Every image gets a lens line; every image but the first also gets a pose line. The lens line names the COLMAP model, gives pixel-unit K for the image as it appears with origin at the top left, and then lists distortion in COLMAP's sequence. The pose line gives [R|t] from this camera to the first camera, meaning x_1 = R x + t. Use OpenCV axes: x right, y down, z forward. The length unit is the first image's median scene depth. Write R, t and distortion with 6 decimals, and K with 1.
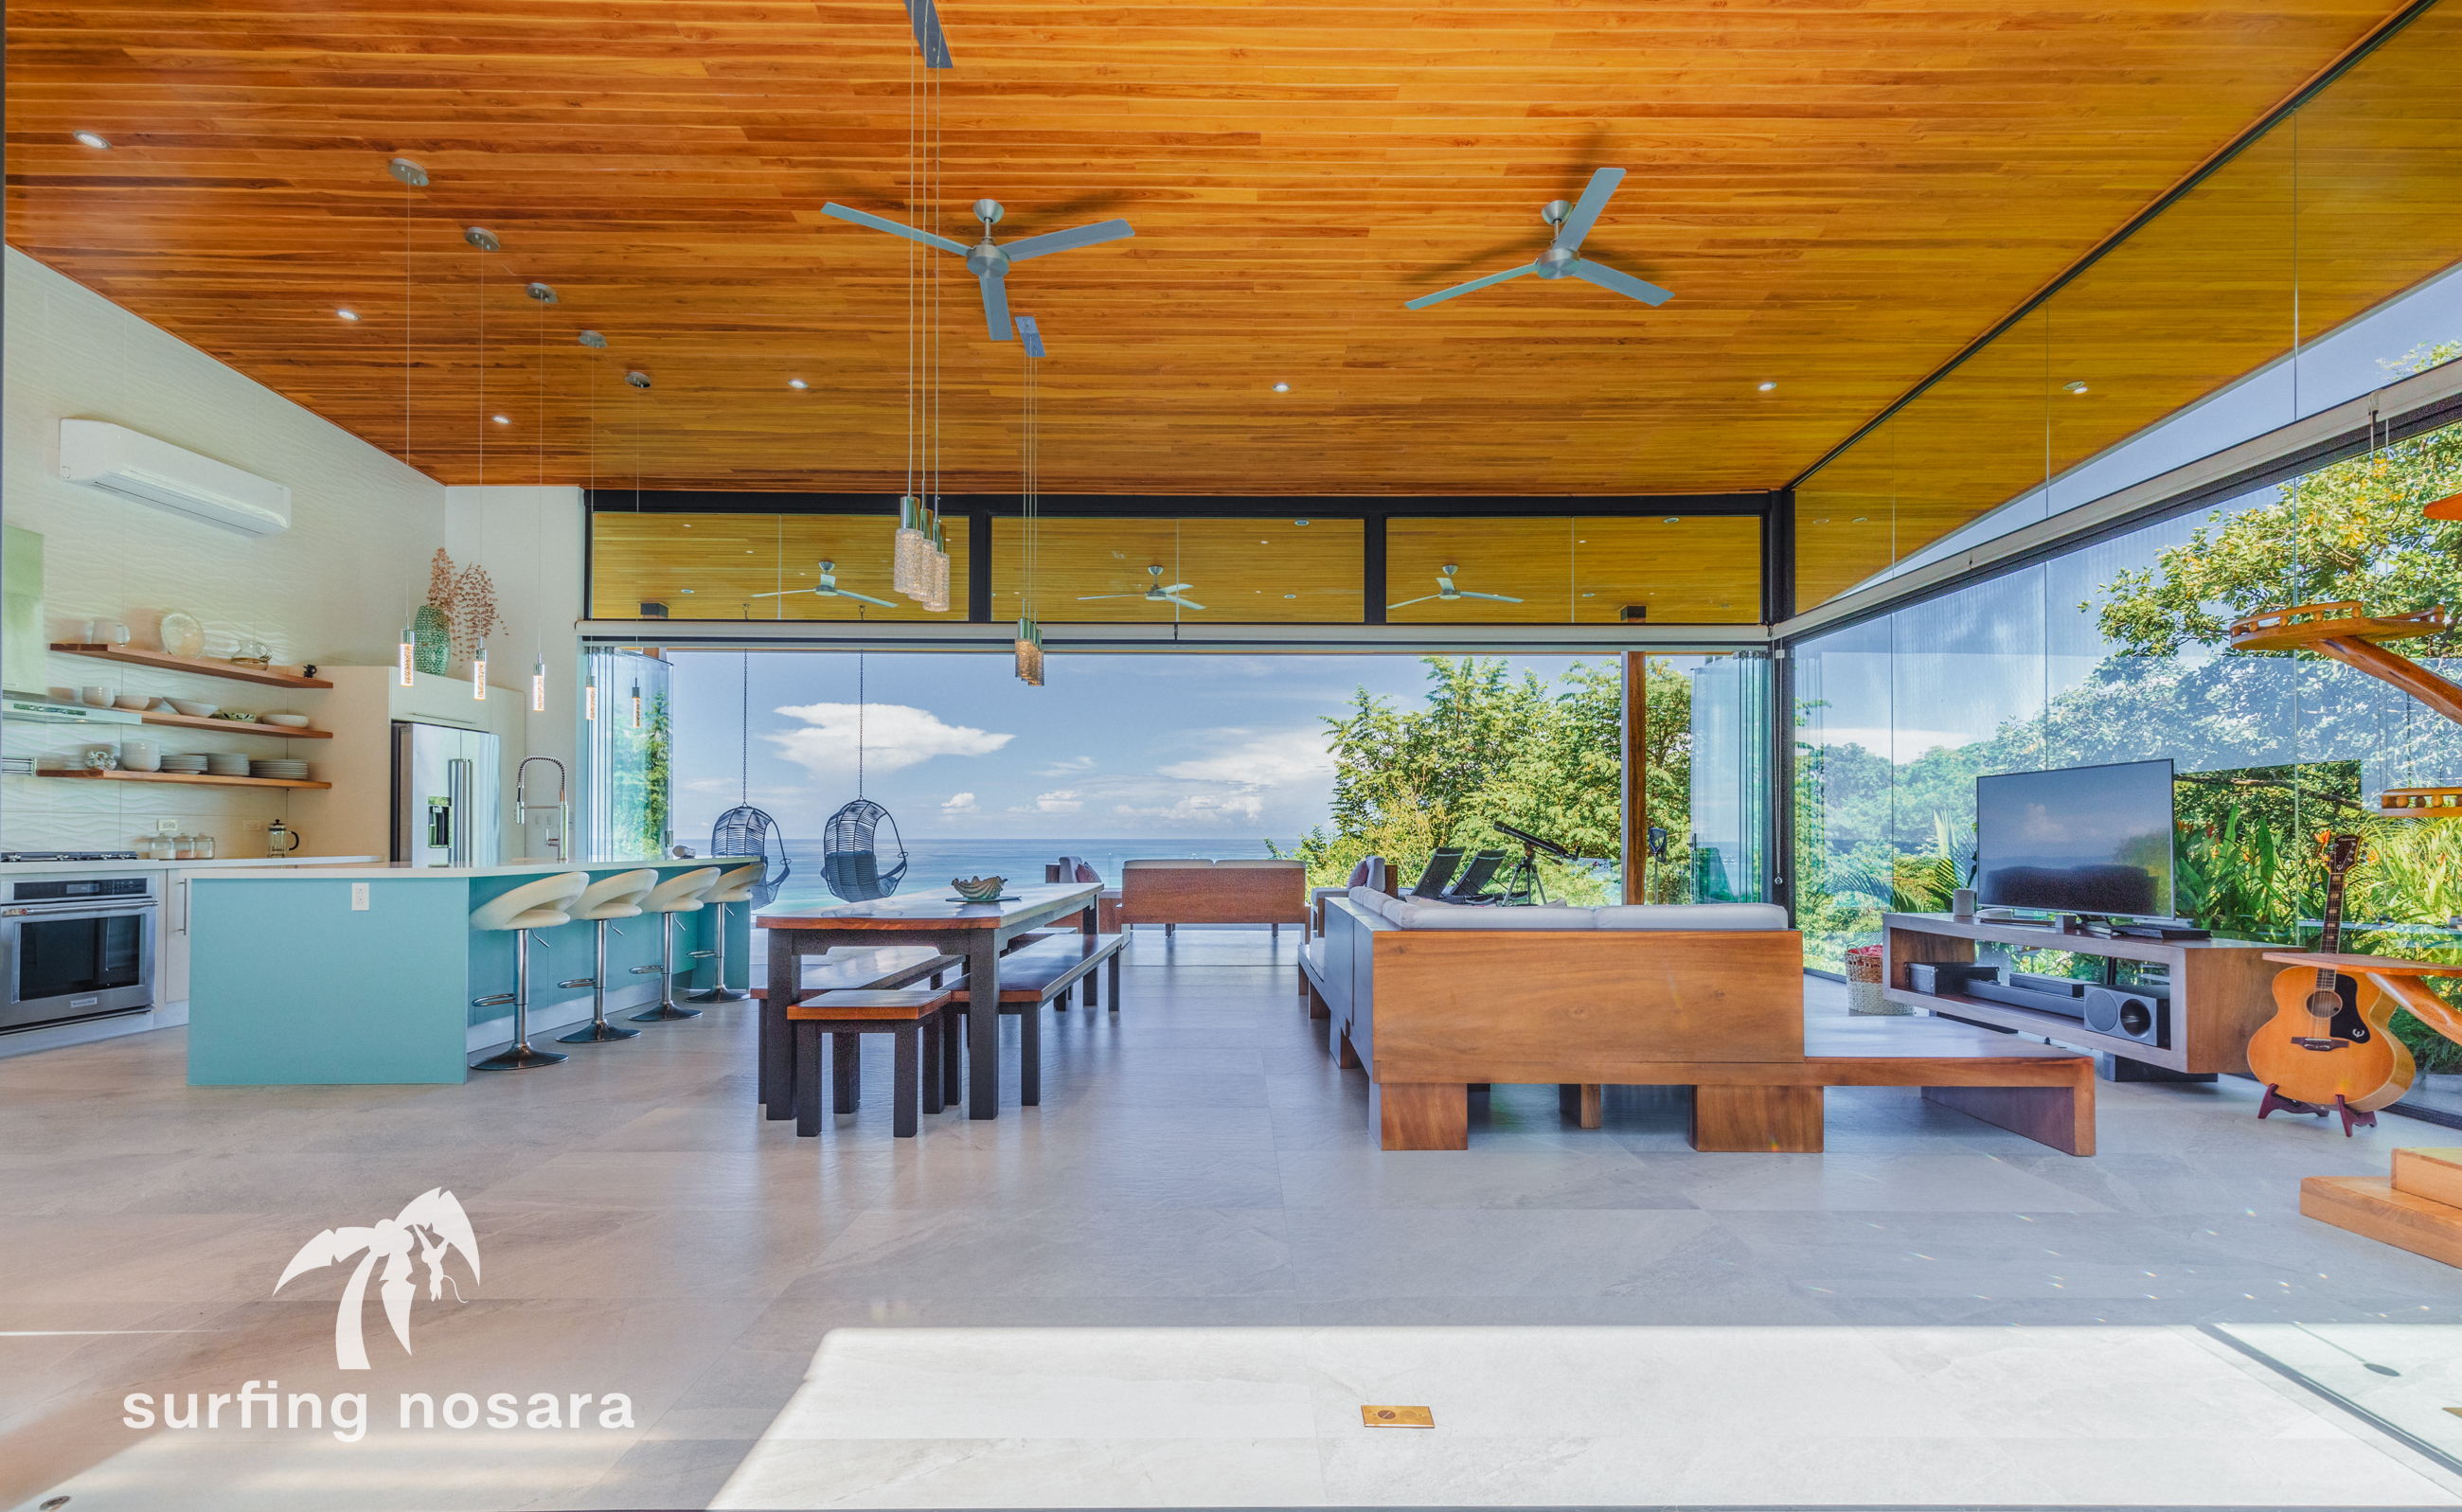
lens RADIAL K [[1112.0, 0, 1267.7], [0, 1112.0, 840.3], [0, 0, 1]] dist [-0.014174, -0.000180]
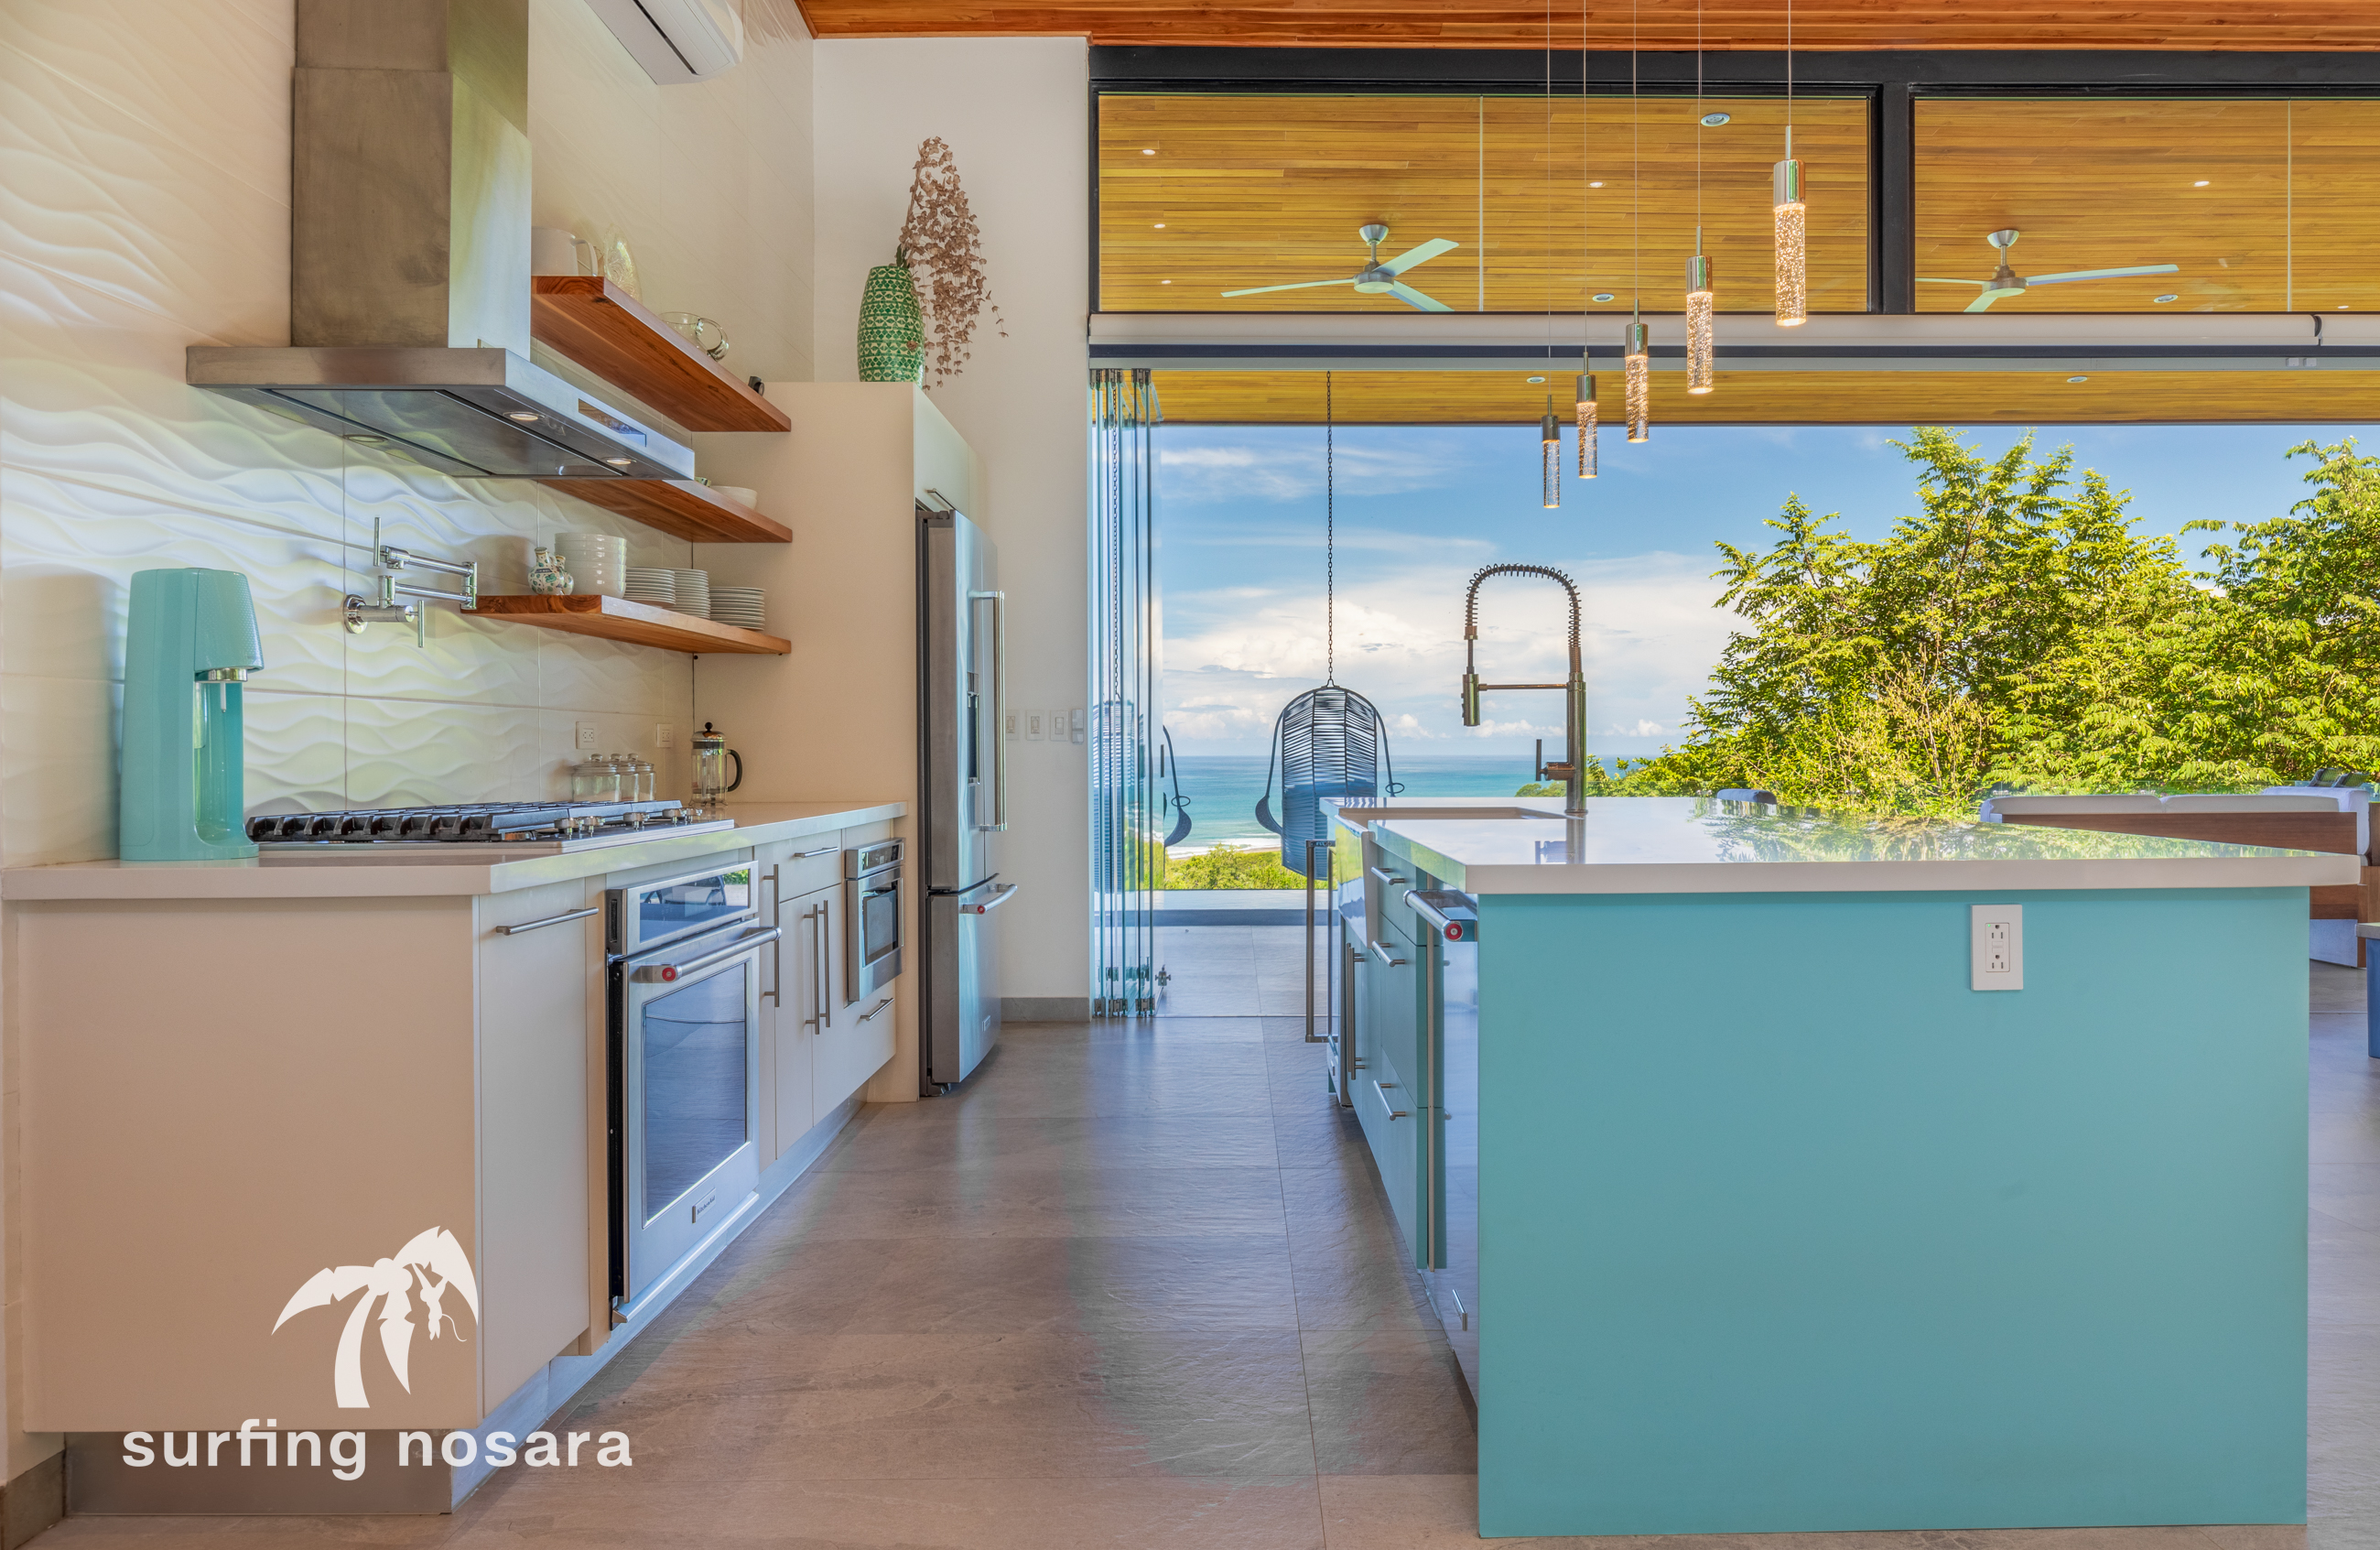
lens RADIAL K [[1664.1, 0, 1191.2], [0, 1664.1, 774.7], [0, 0, 1]] dist [-0.006164, -0.002963]
pose [[0.999700, -0.004250, -0.024115, -0.556295], [0.004538, 0.999919, 0.011912, -0.004133], [0.024062, -0.012018, 0.999638, 0.263543]]
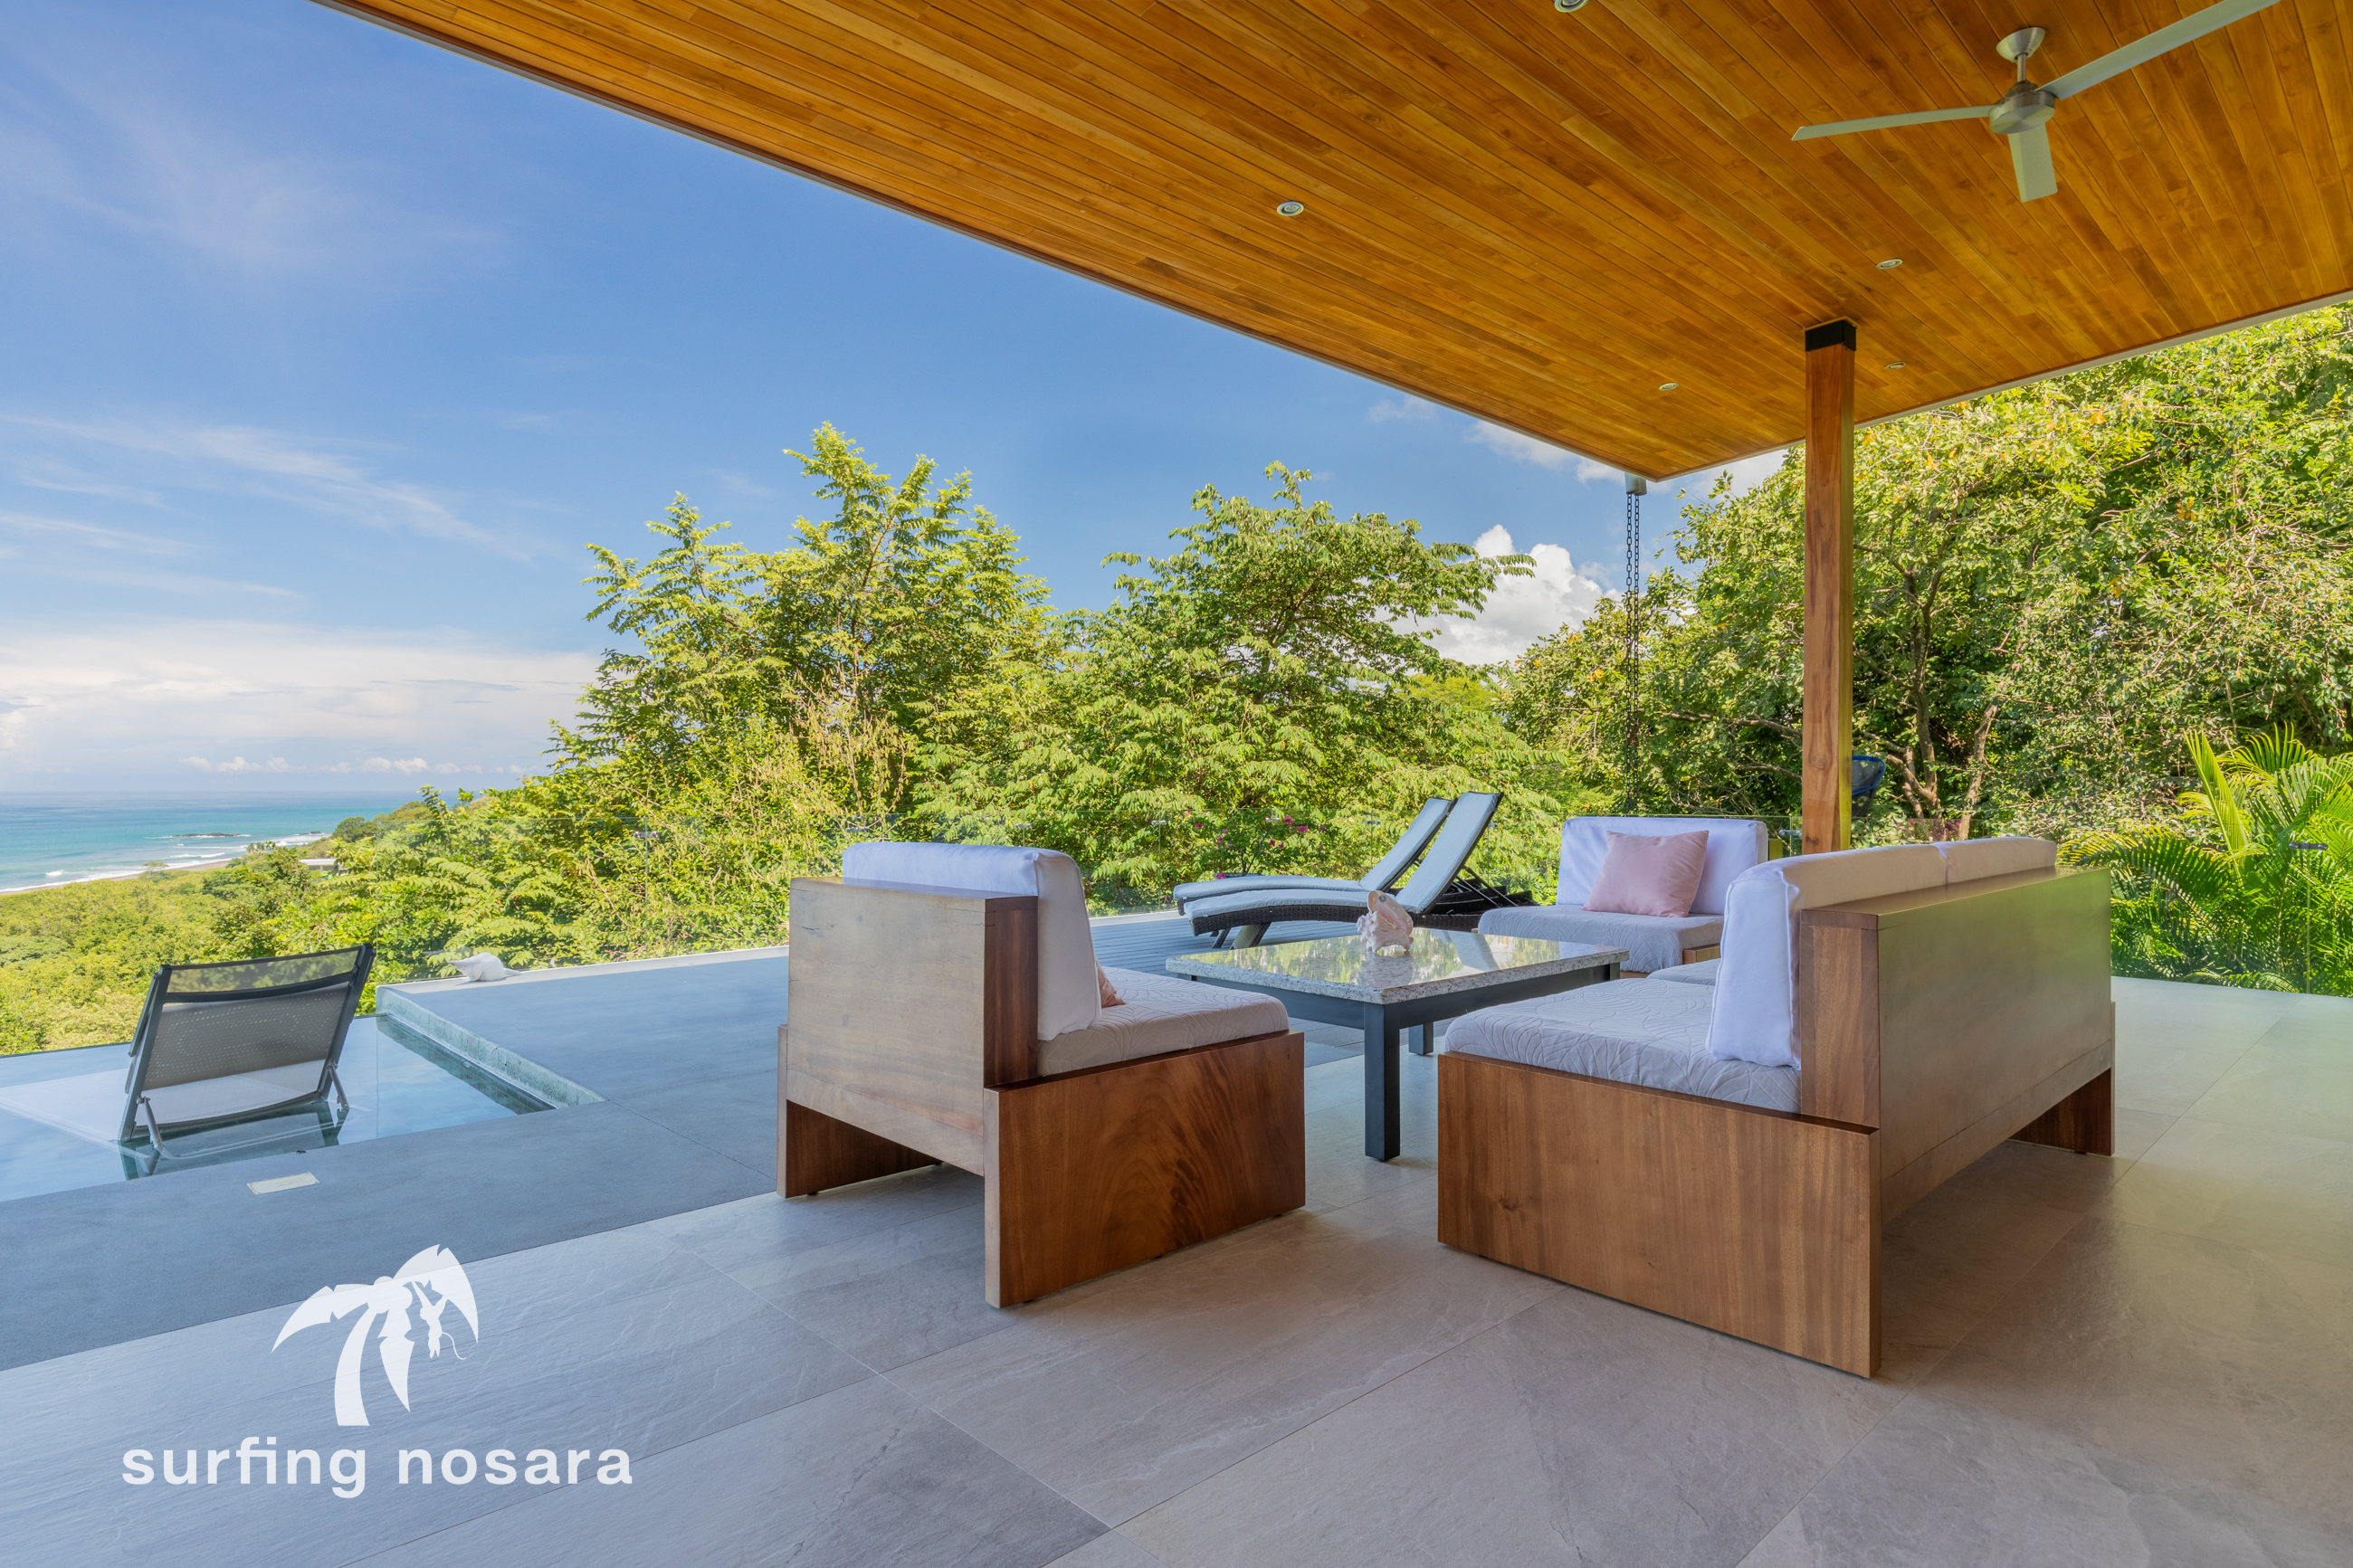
lens RADIAL K [[1222.5, 0, 1127.1], [0, 1222.5, 825.5], [0, 0, 1]] dist [0.028986, -0.001951]
pose [[0.743651, -0.022798, 0.668179, -0.398948], [0.002839, 0.999517, 0.030943, 0.003611], [-0.668562, -0.021113, 0.743357, 1.057137]]
